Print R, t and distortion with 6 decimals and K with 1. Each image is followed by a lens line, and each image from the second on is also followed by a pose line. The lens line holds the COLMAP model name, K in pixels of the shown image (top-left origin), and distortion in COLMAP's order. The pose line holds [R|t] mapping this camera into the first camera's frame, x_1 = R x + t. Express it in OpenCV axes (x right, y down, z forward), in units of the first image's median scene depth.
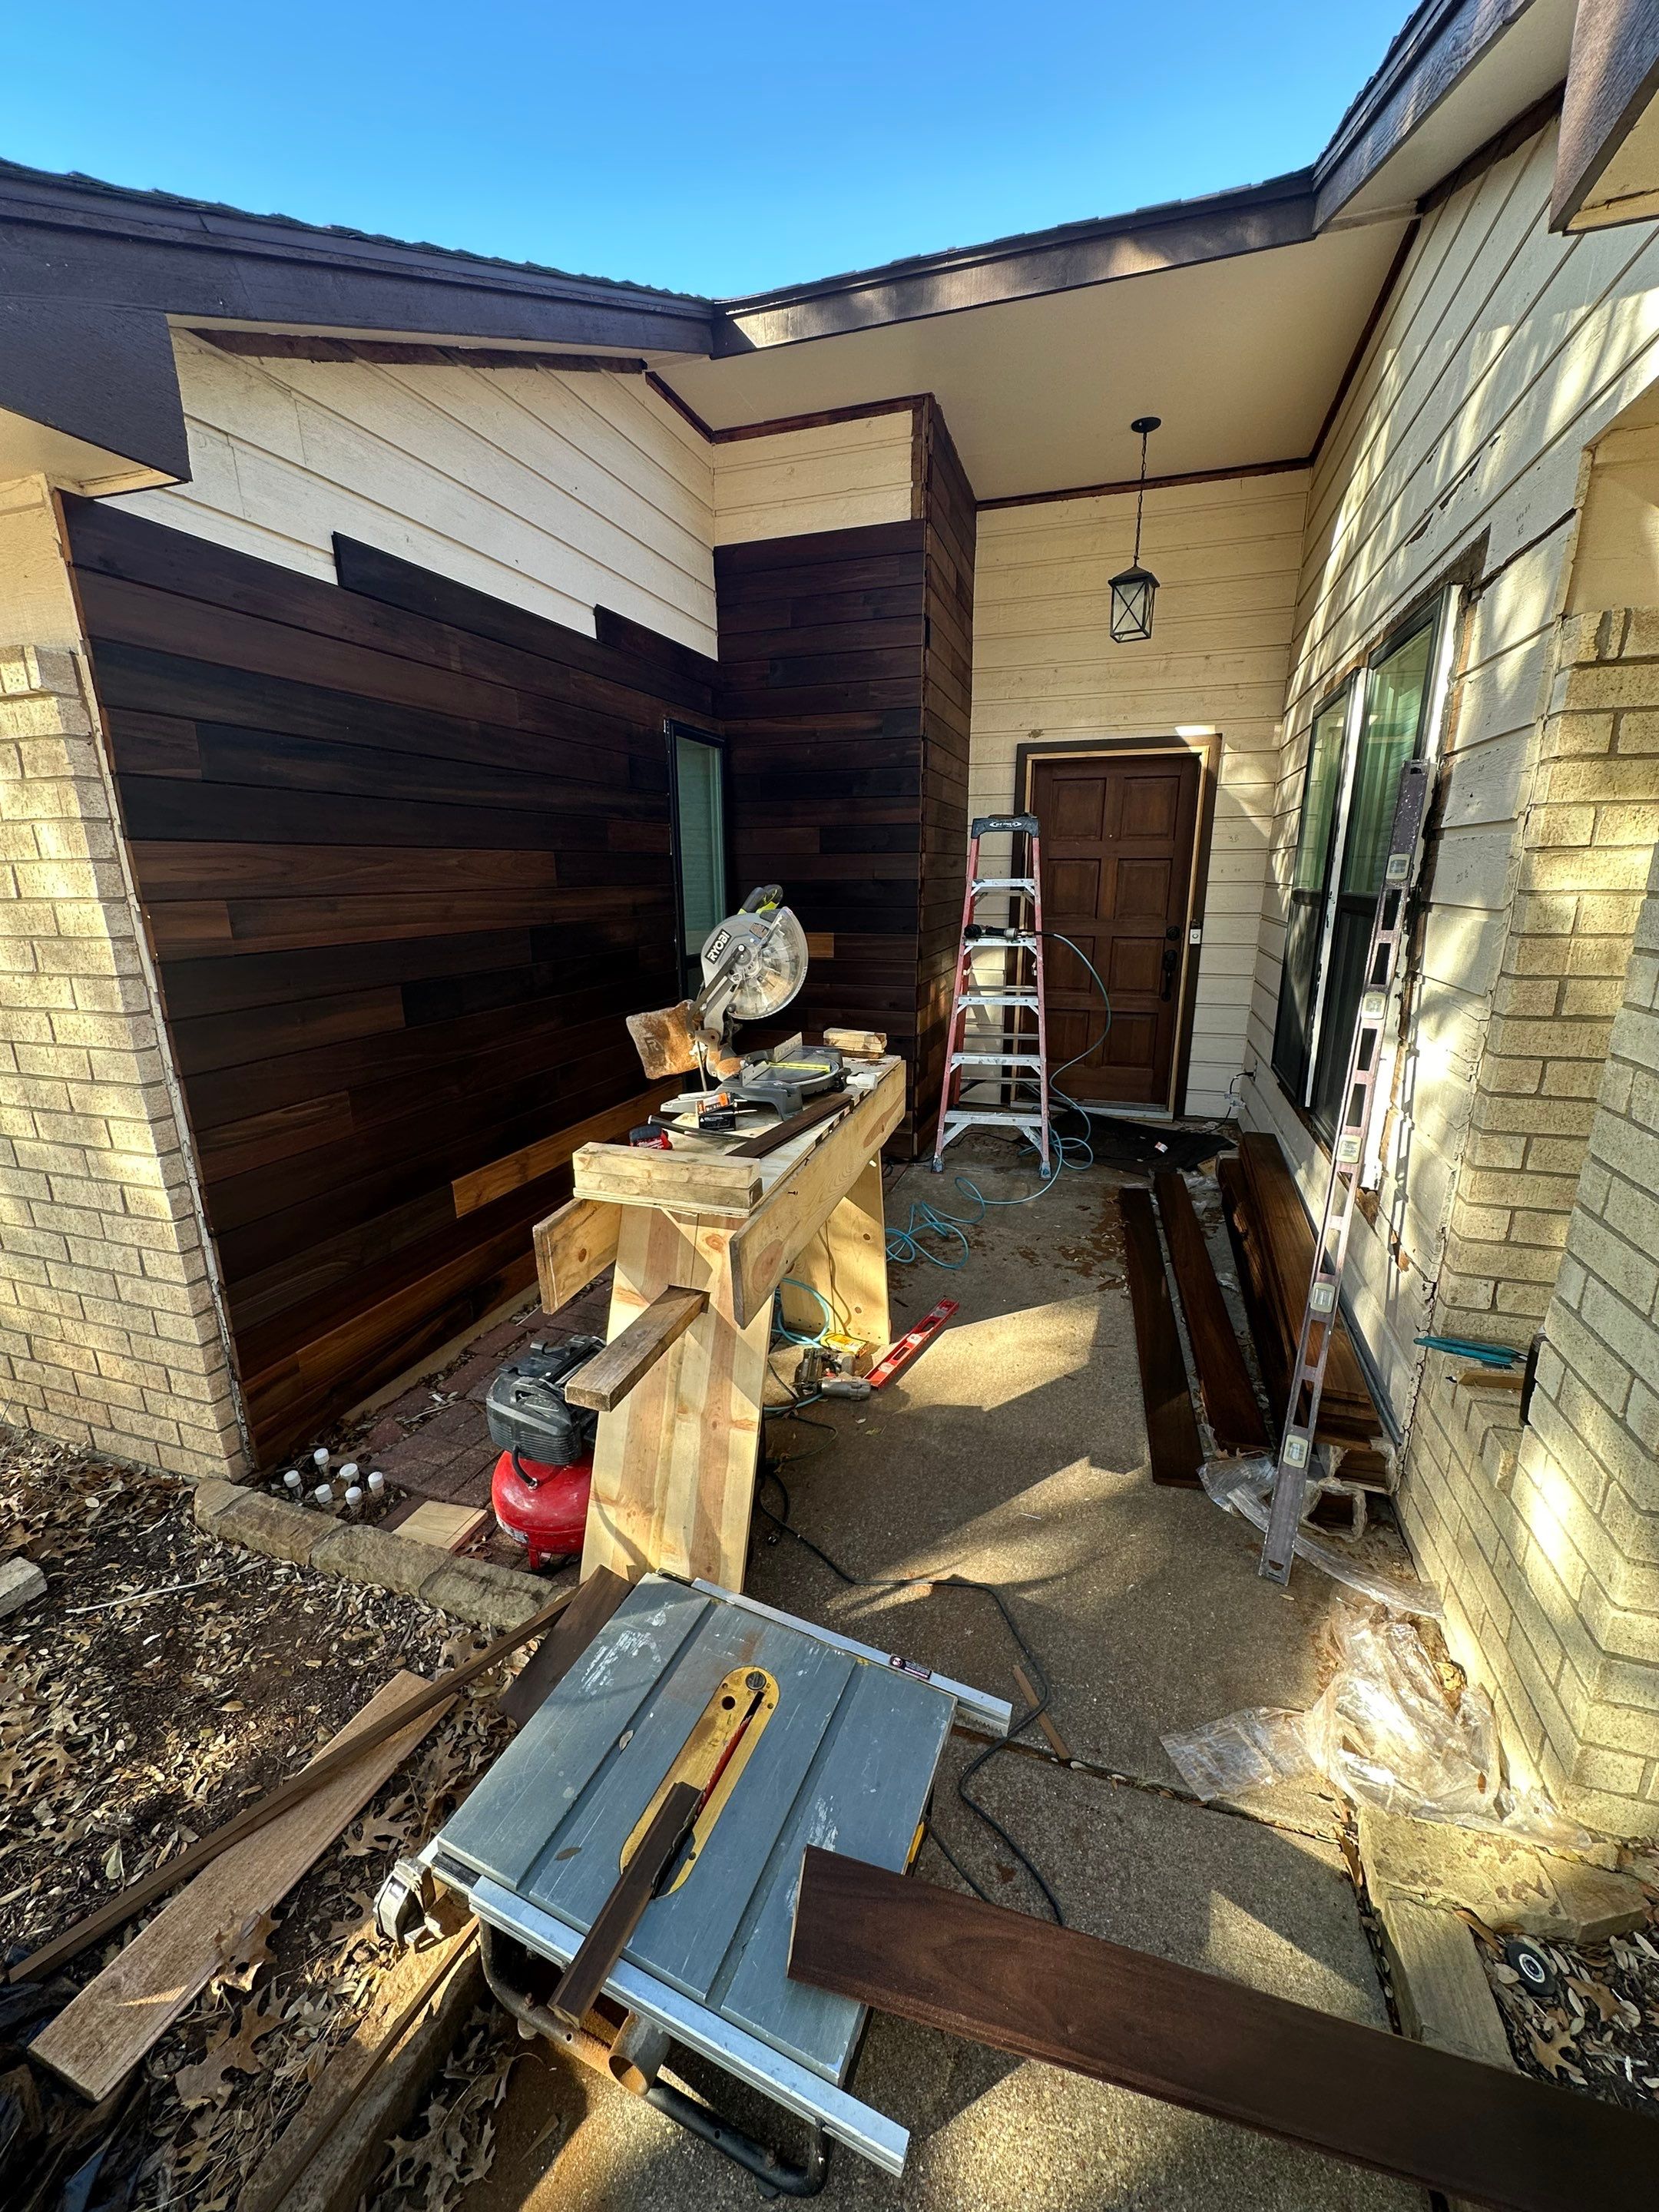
lens RADIAL K [[877.1, 0, 832.6], [0, 877.1, 1104.0], [0, 0, 1]] dist [-0.001339, 0.000295]
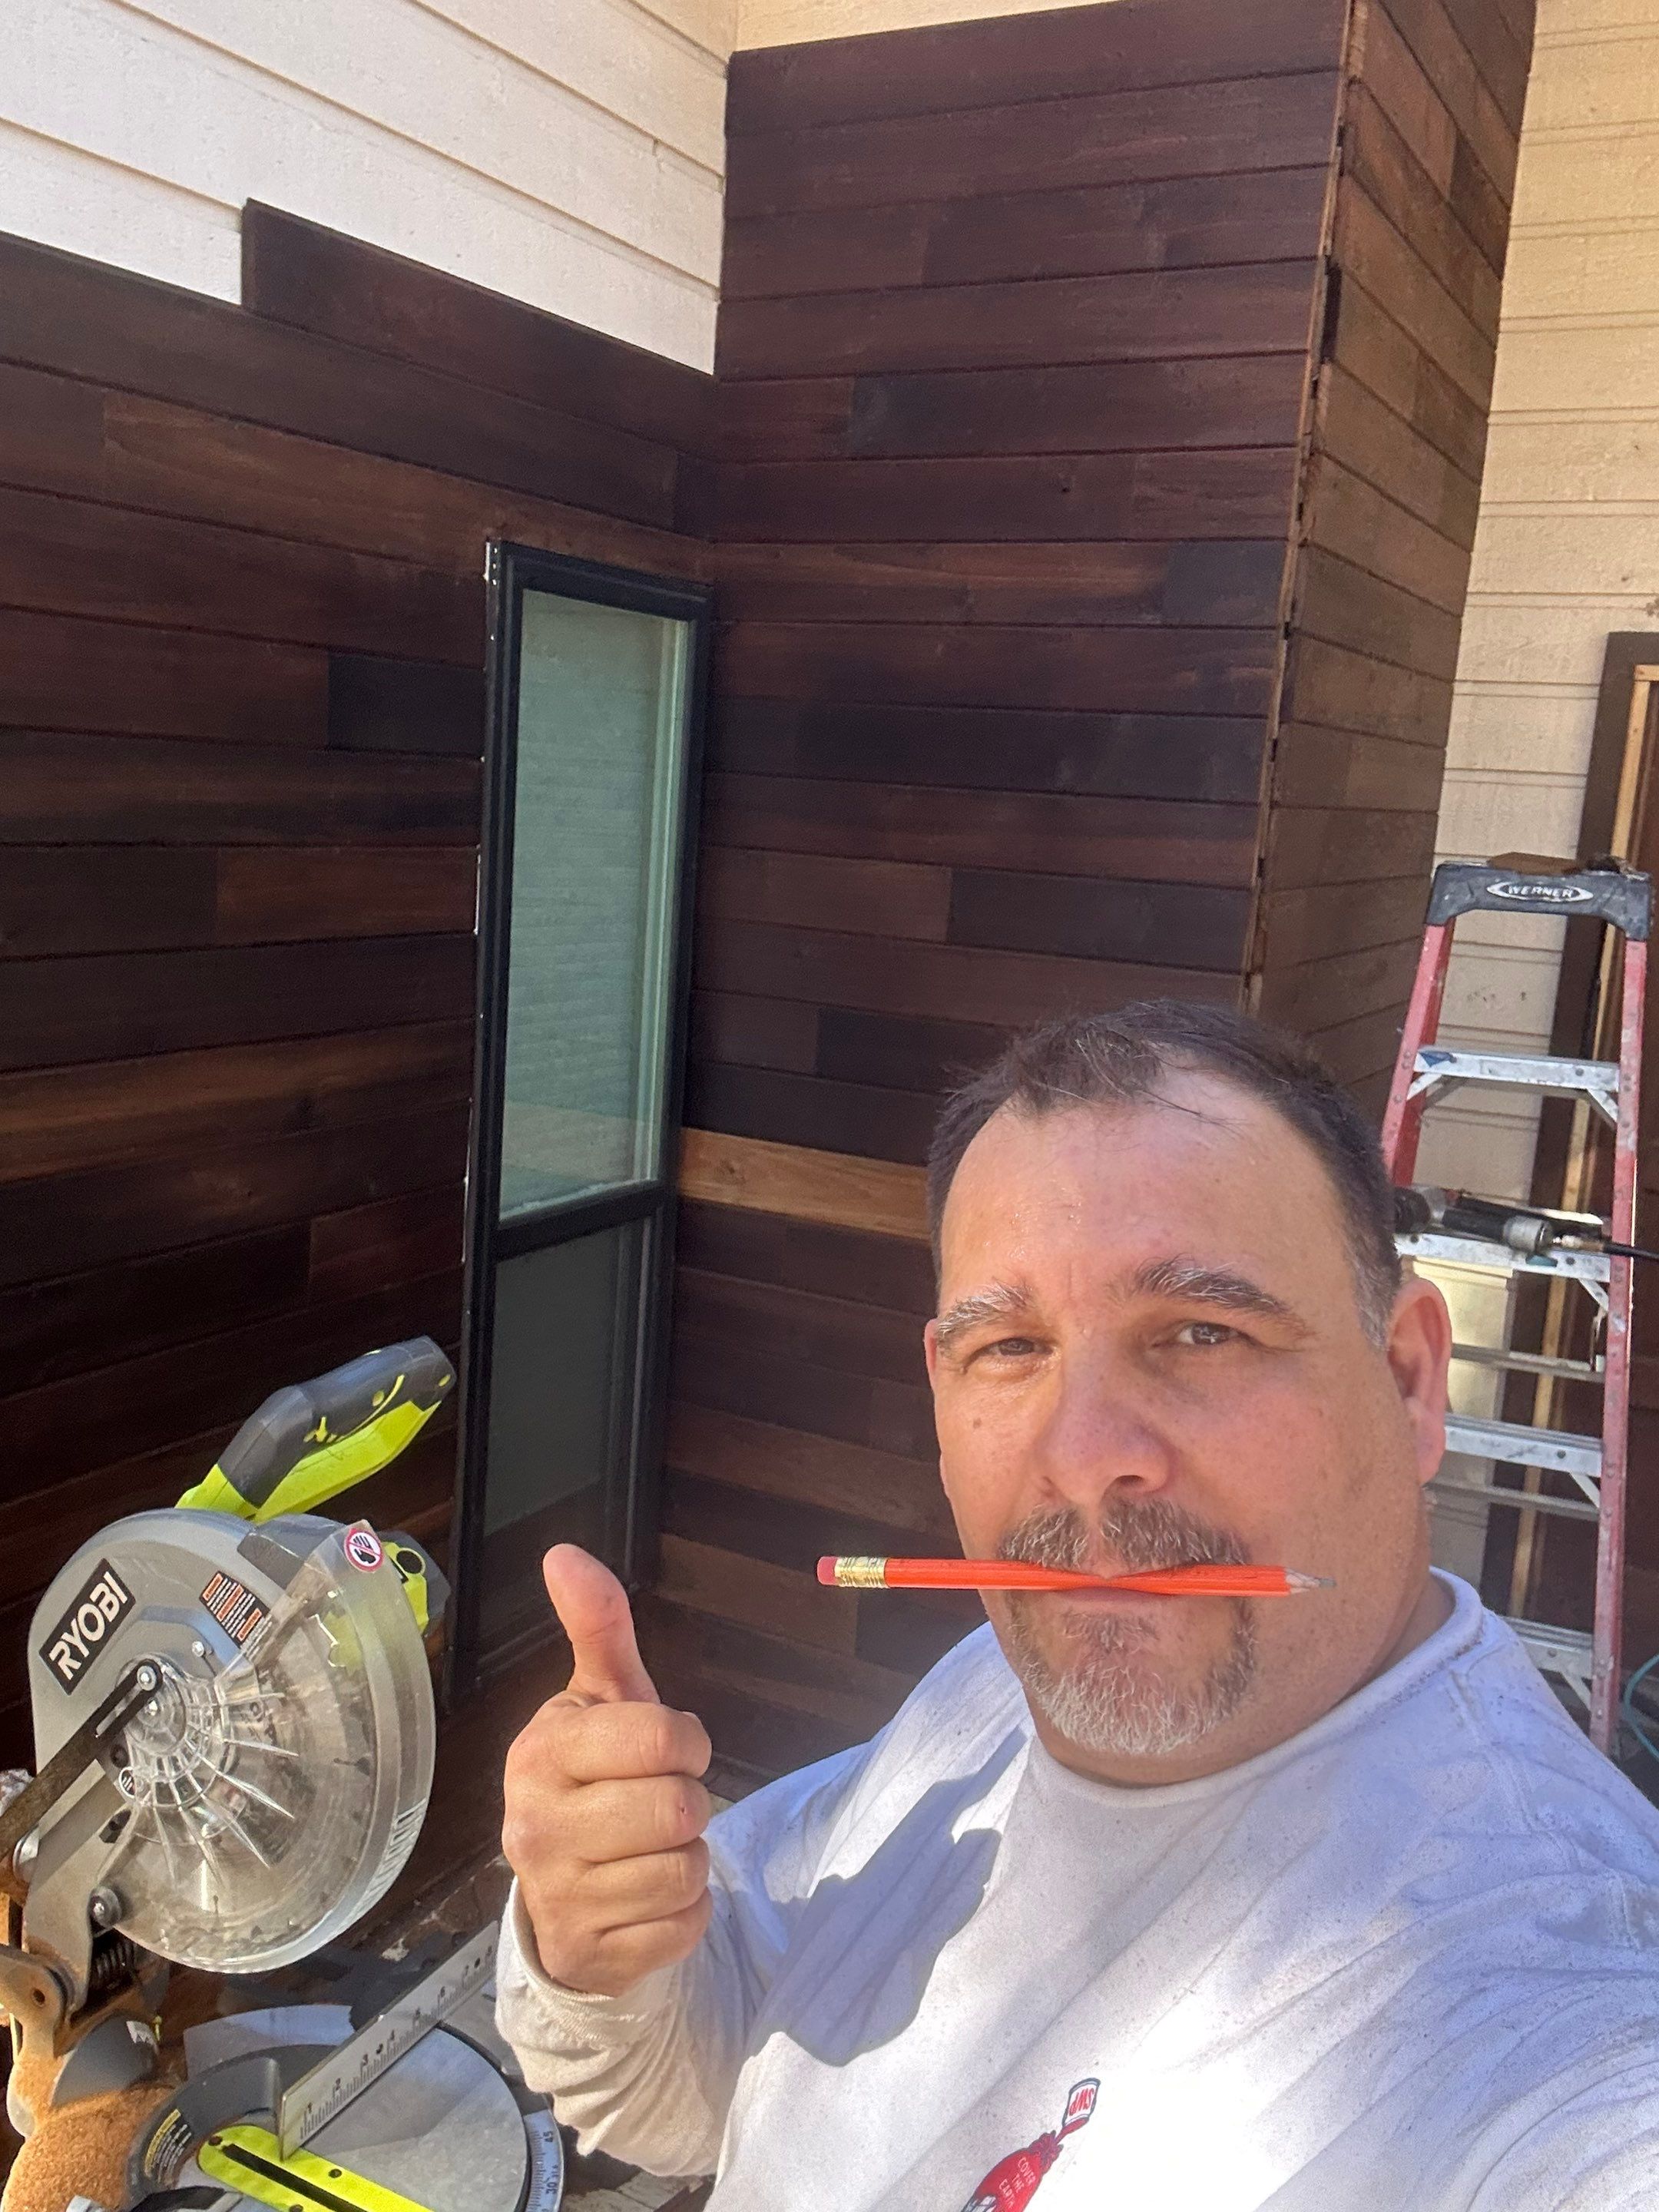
lens RADIAL K [[1937.3, 0, 812.5], [0, 1937.3, 1106.6], [0, 0, 1]] dist [0.074050, -0.053606]
pose [[0.980147, 0.100410, -0.170968, 0.068488], [-0.116296, 0.989521, -0.085572, -0.154586], [0.160584, 0.103756, 0.981554, 0.272038]]
